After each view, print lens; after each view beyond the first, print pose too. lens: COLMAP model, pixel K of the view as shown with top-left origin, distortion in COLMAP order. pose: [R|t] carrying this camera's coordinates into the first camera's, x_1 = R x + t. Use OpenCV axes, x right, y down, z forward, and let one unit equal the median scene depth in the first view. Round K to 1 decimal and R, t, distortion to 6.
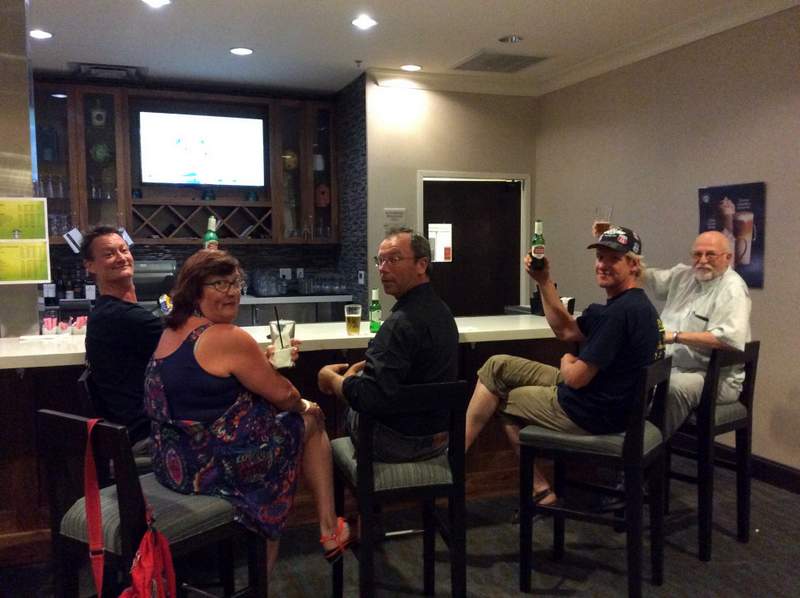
lens RADIAL K [[736.7, 0, 400.0], [0, 736.7, 299.0], [0, 0, 1]] dist [0.010055, 0.000431]
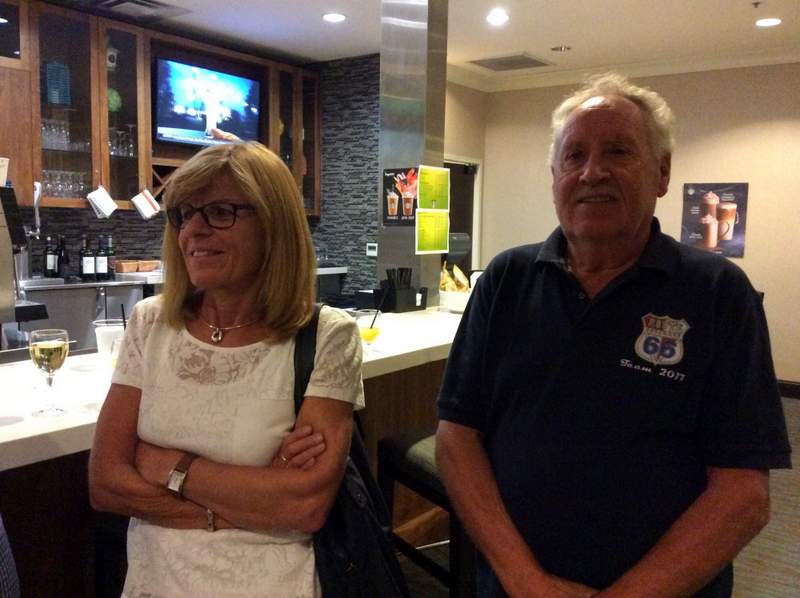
lens RADIAL K [[736.7, 0, 400.0], [0, 736.7, 299.0], [0, 0, 1]] dist [0.010055, 0.000431]
pose [[0.843638, -0.033869, 0.535844, -0.795236], [0.013516, 0.999032, 0.041866, -0.001644], [-0.536743, -0.028077, 0.843279, 0.134302]]
